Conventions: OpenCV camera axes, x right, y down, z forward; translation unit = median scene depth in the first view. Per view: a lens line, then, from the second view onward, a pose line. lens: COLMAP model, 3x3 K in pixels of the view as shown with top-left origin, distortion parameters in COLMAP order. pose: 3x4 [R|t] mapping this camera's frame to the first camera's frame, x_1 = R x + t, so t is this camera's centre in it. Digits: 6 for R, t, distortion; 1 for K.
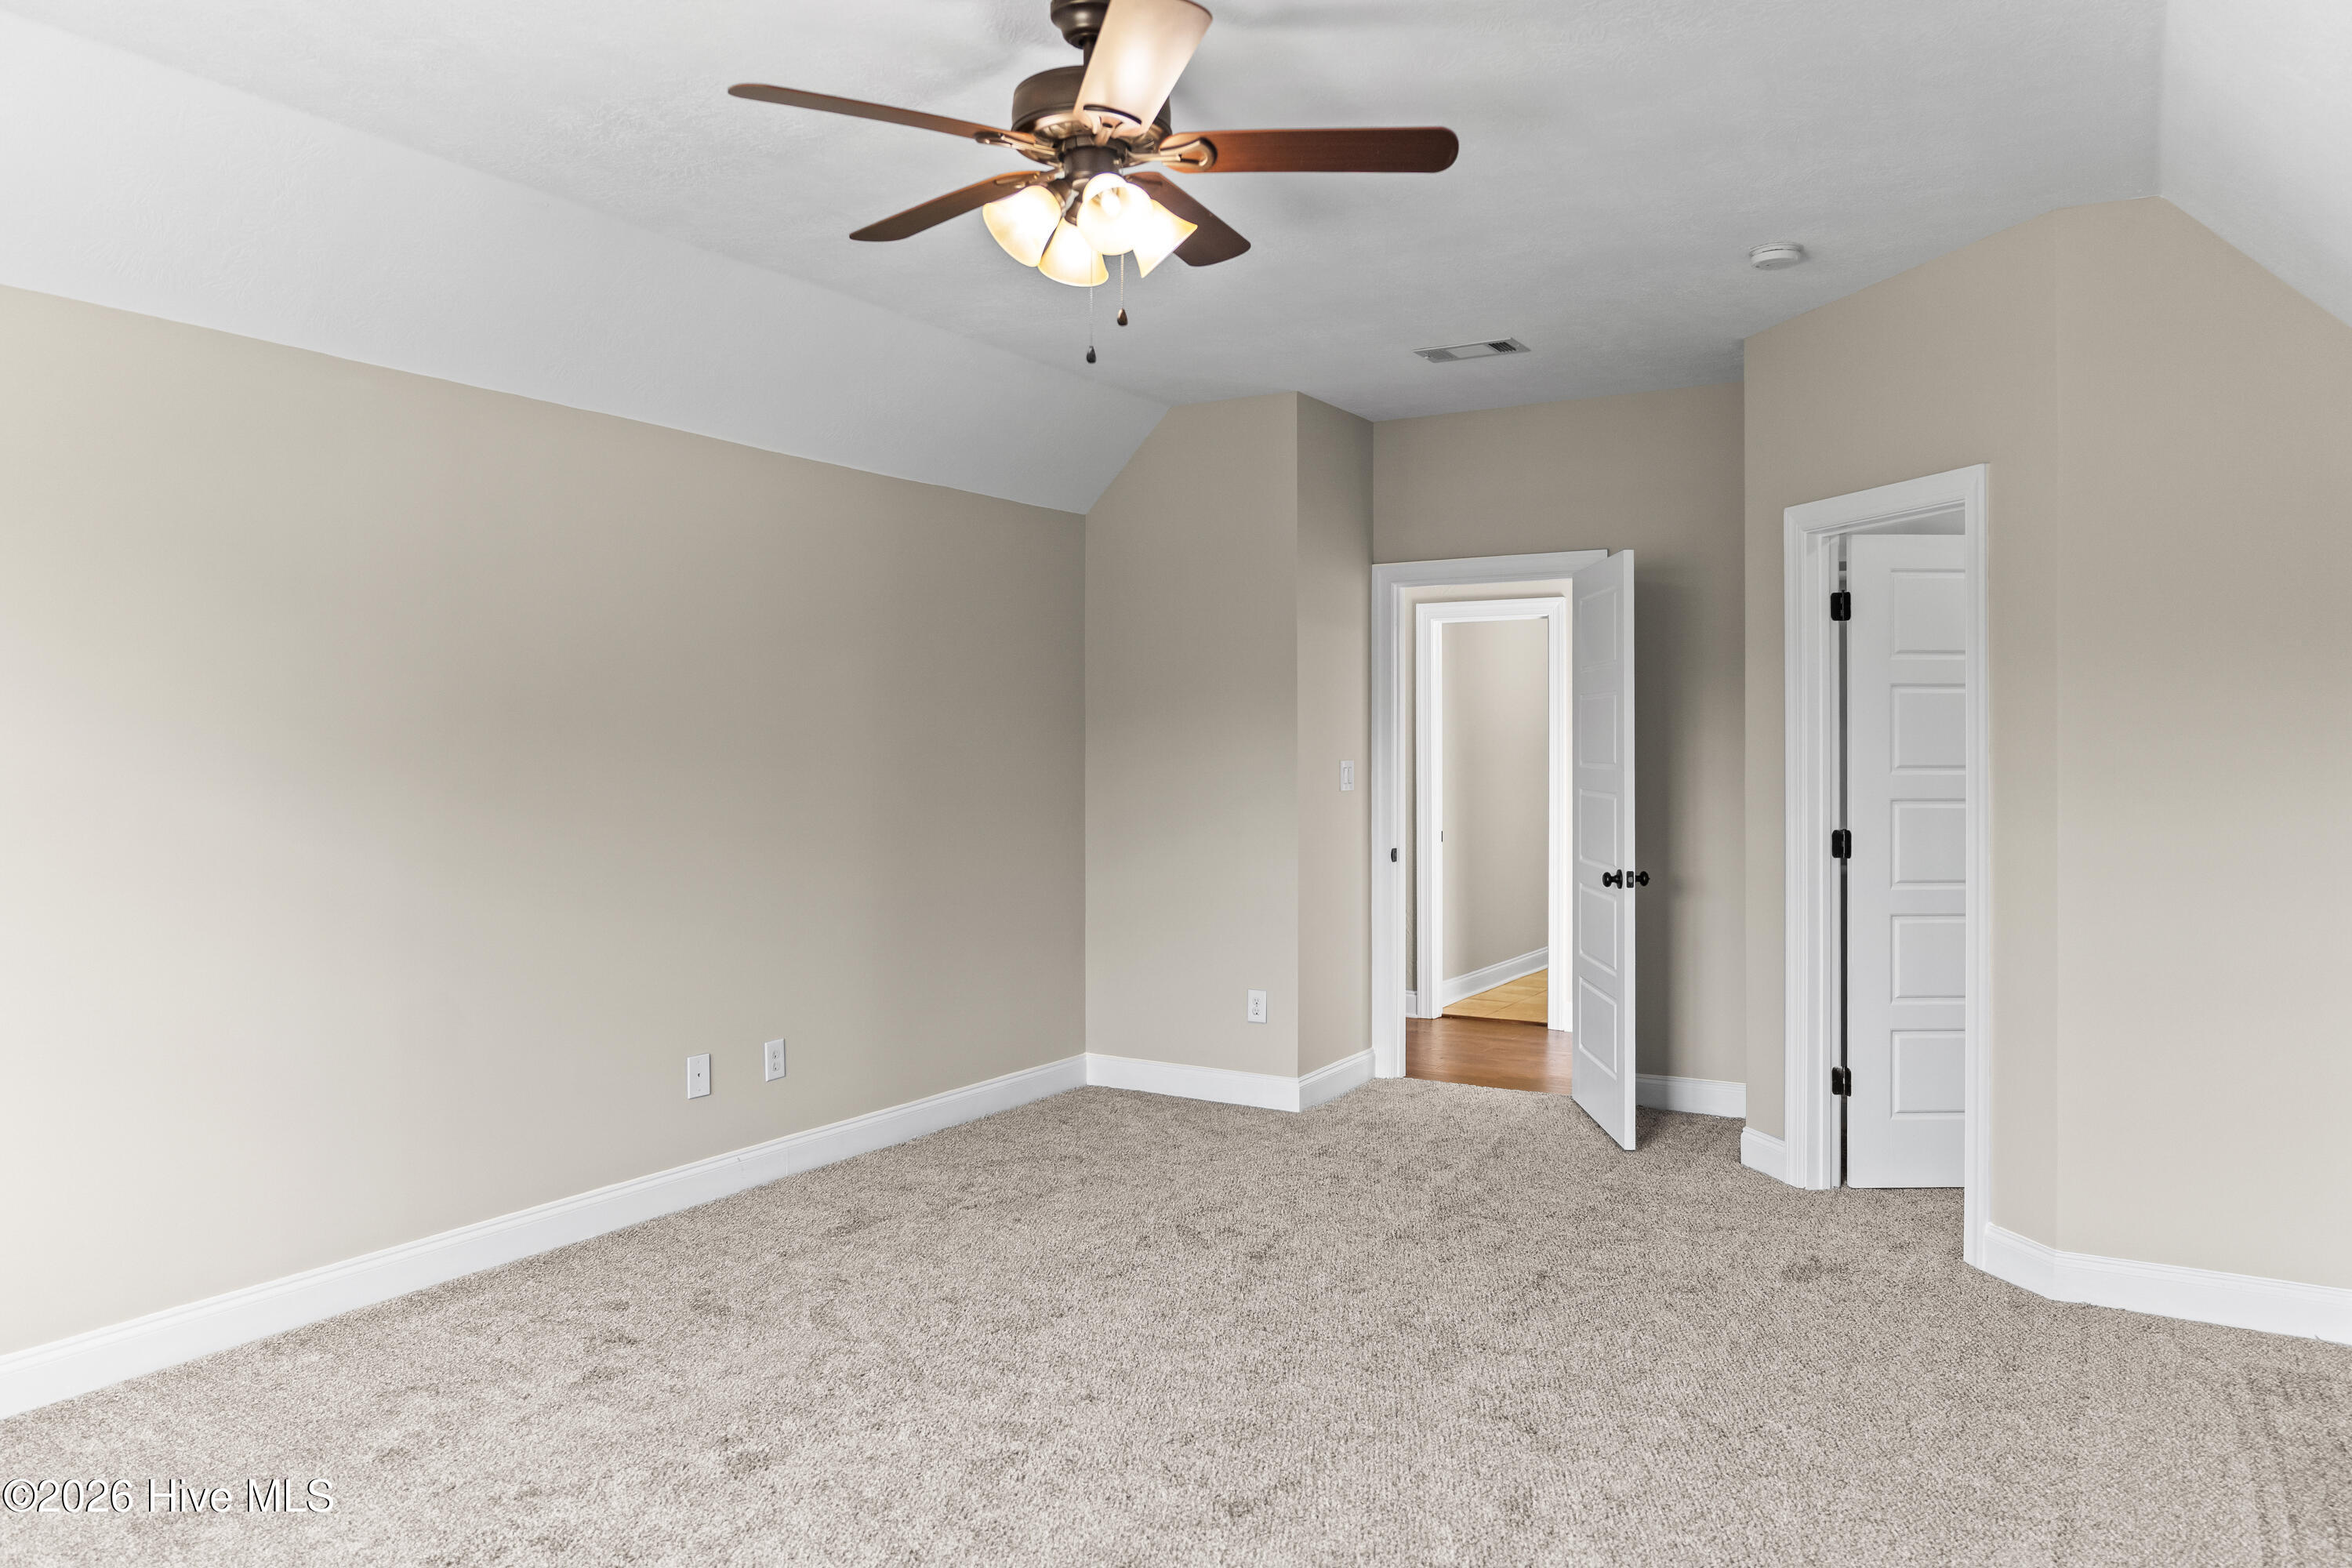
lens RADIAL K [[1630.7, 0, 1176.0], [0, 1630.7, 740.3], [0, 0, 1]] dist [-0.003714, 0.001638]
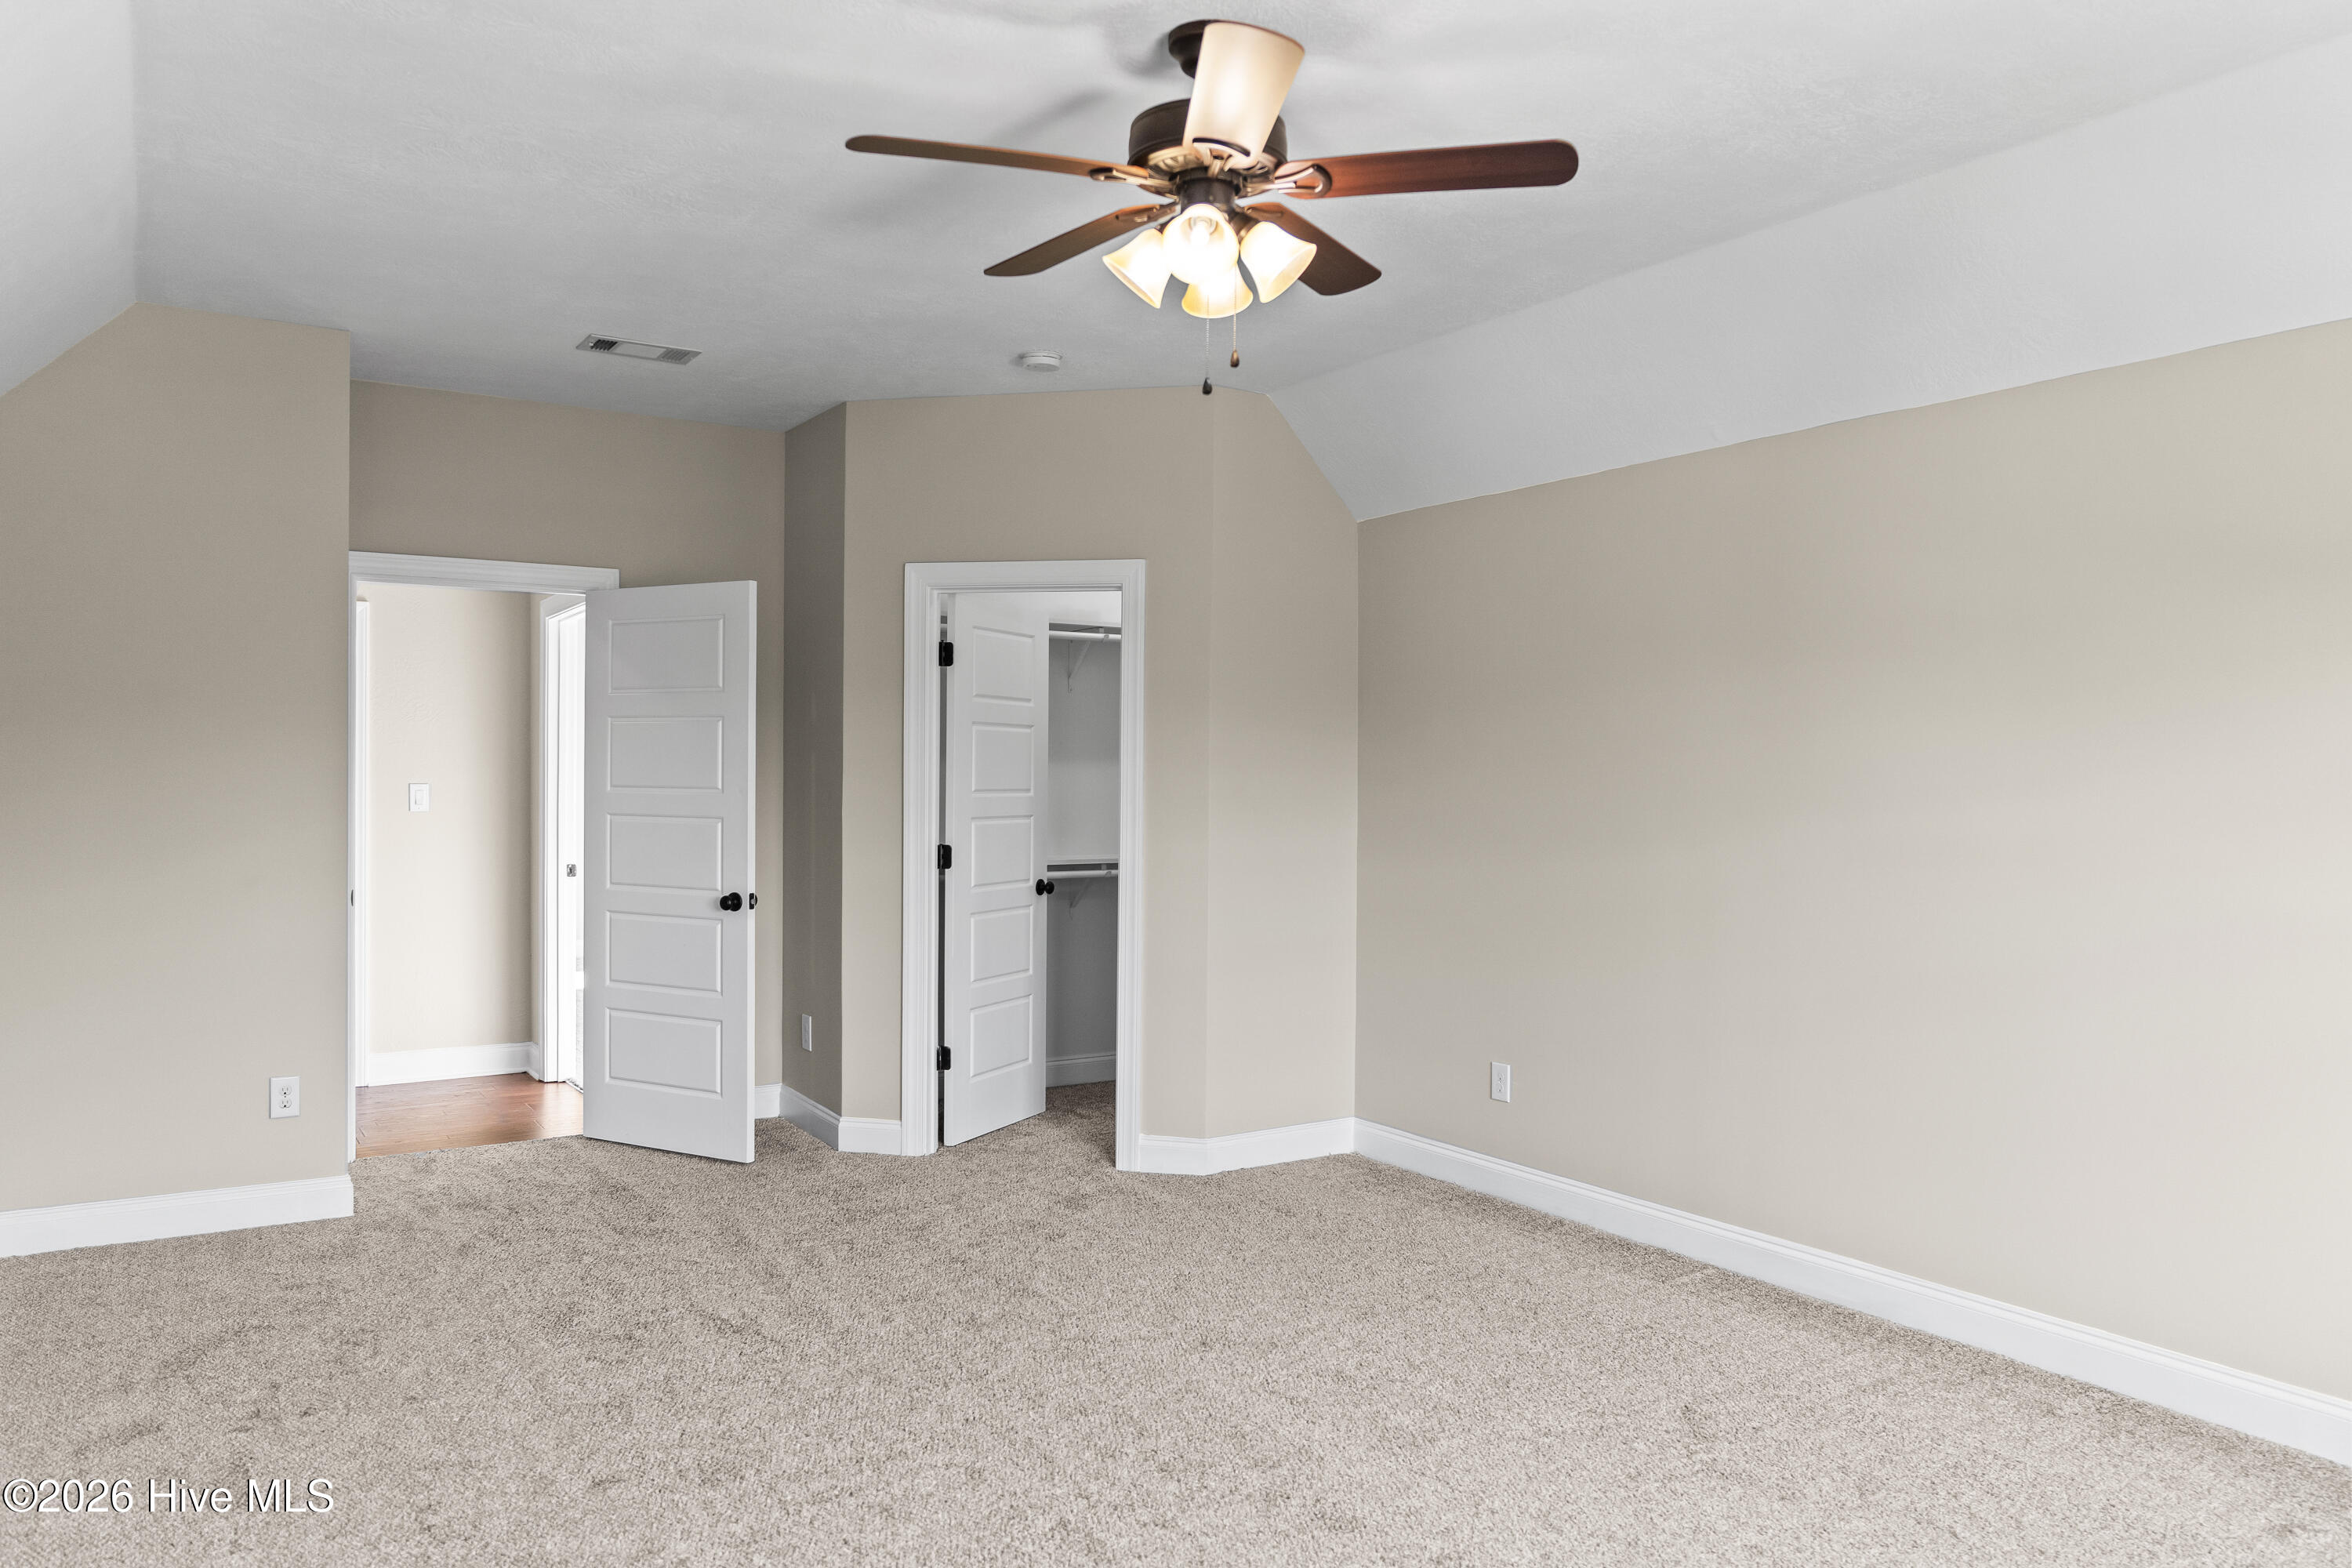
lens RADIAL K [[1642.3, 0, 1134.5], [0, 1642.3, 785.1], [0, 0, 1]] dist [-0.025880, 0.000319]
pose [[0.445331, 0.001249, 0.895365, -0.587904], [-0.010240, 0.999941, 0.003698, 0.006484], [-0.895308, -0.010816, 0.445317, 0.351946]]
